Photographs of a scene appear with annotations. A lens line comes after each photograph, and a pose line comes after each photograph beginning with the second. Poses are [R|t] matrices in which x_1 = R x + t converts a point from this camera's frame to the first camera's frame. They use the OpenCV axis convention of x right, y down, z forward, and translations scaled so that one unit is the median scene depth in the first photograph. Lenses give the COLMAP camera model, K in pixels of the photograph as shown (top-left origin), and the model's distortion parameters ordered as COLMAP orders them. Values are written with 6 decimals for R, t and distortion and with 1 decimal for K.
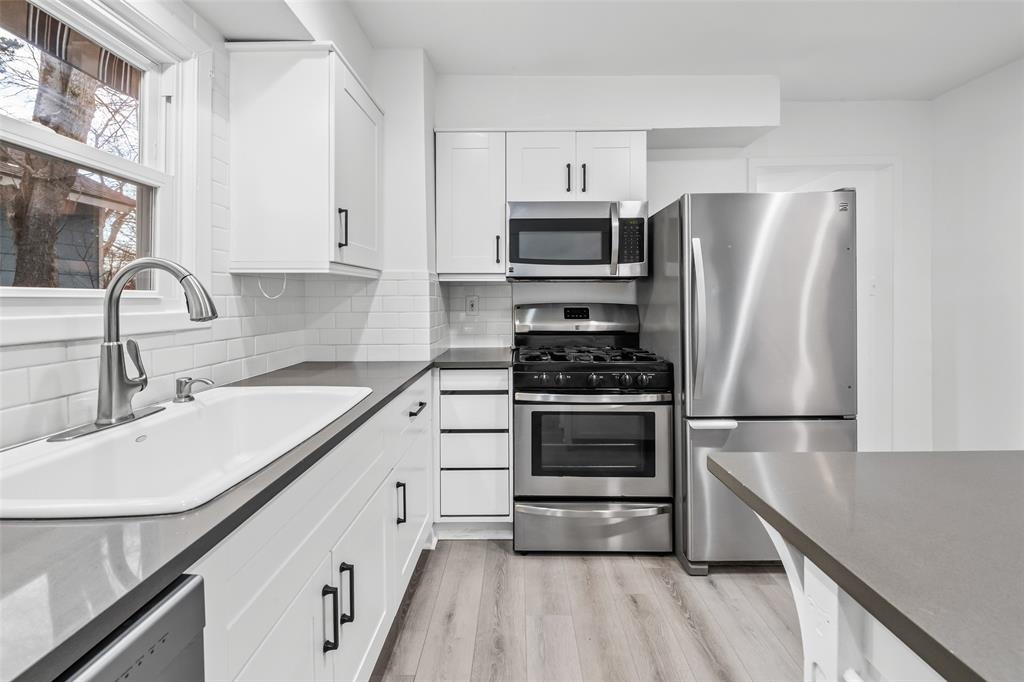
lens RADIAL K [[432.6, 0, 510.0], [0, 432.6, 295.7], [0, 0, 1]] dist [-0.000536, -0.000105]
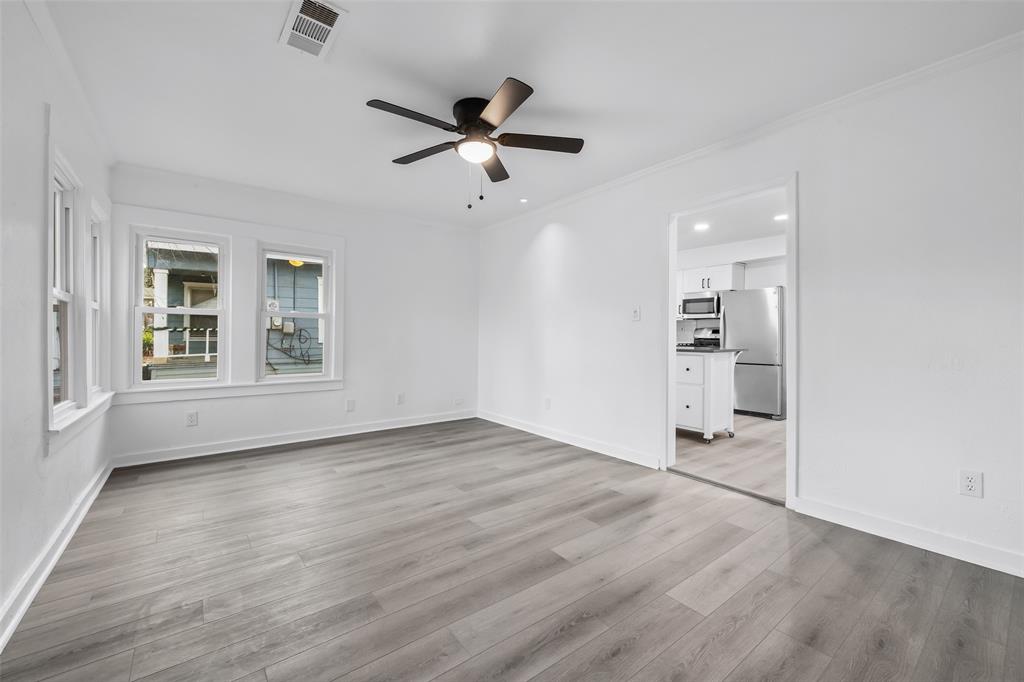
lens RADIAL K [[418.1, 0, 510.1], [0, 418.1, 341.3], [0, 0, 1]] dist [-0.002888, -0.000097]
pose [[0.618992, 0.015619, -0.785242, 1.768029], [0.002359, 0.999761, 0.021745, 0.054960], [0.785394, -0.015312, 0.618807, -2.001895]]
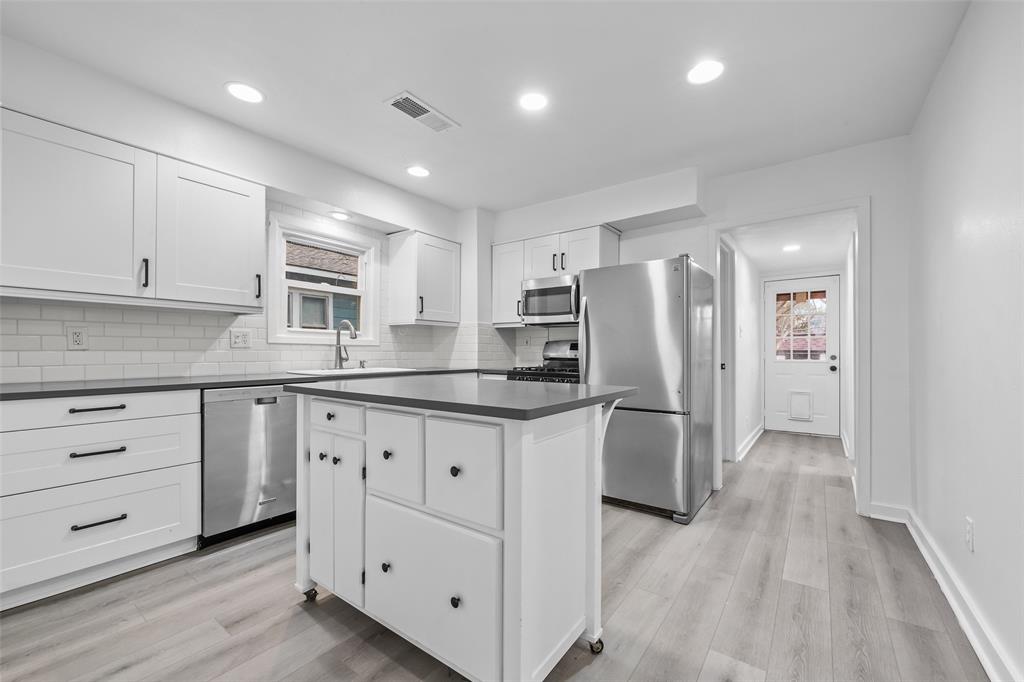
lens RADIAL K [[414.6, 0, 512.6], [0, 414.6, 348.2], [0, 0, 1]] dist [0.000976, -0.000470]
pose [[0.806865, 0.001616, -0.590733, 1.087336], [-0.003976, 0.999988, -0.002696, 0.067449], [0.590722, 0.004525, 0.806863, -0.421768]]
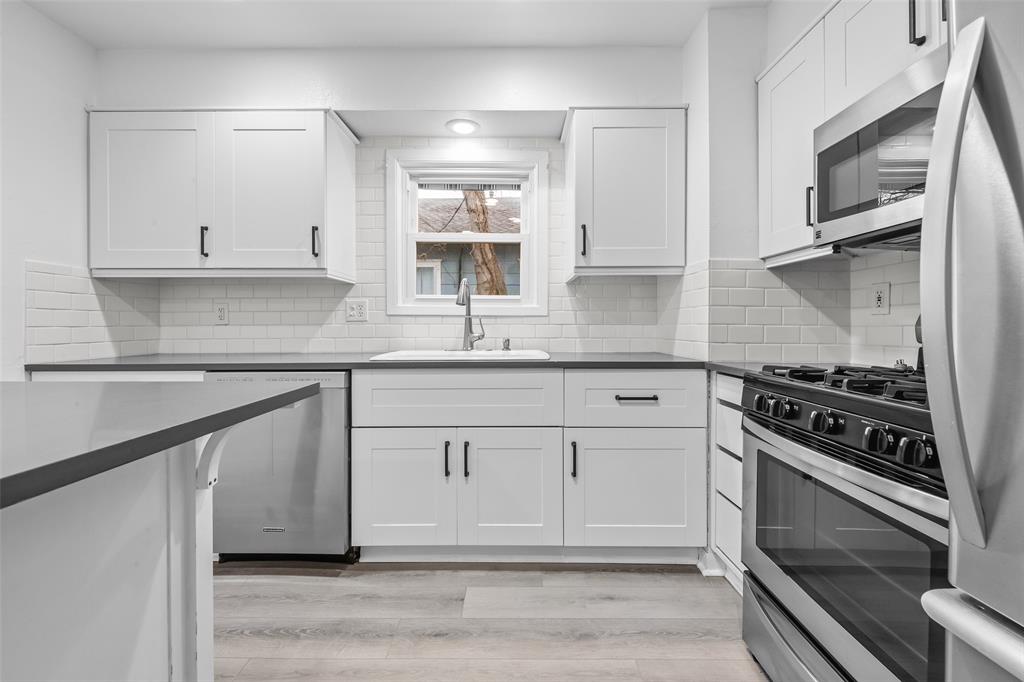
lens RADIAL K [[414.6, 0, 512.3], [0, 414.6, 323.3], [0, 0, 1]] dist [0.000976, -0.000470]
pose [[-0.000592, -0.002551, -0.999997, 0.689122], [0.005822, 0.999980, -0.002554, 0.077332], [0.999983, -0.005823, -0.000577, 0.635187]]
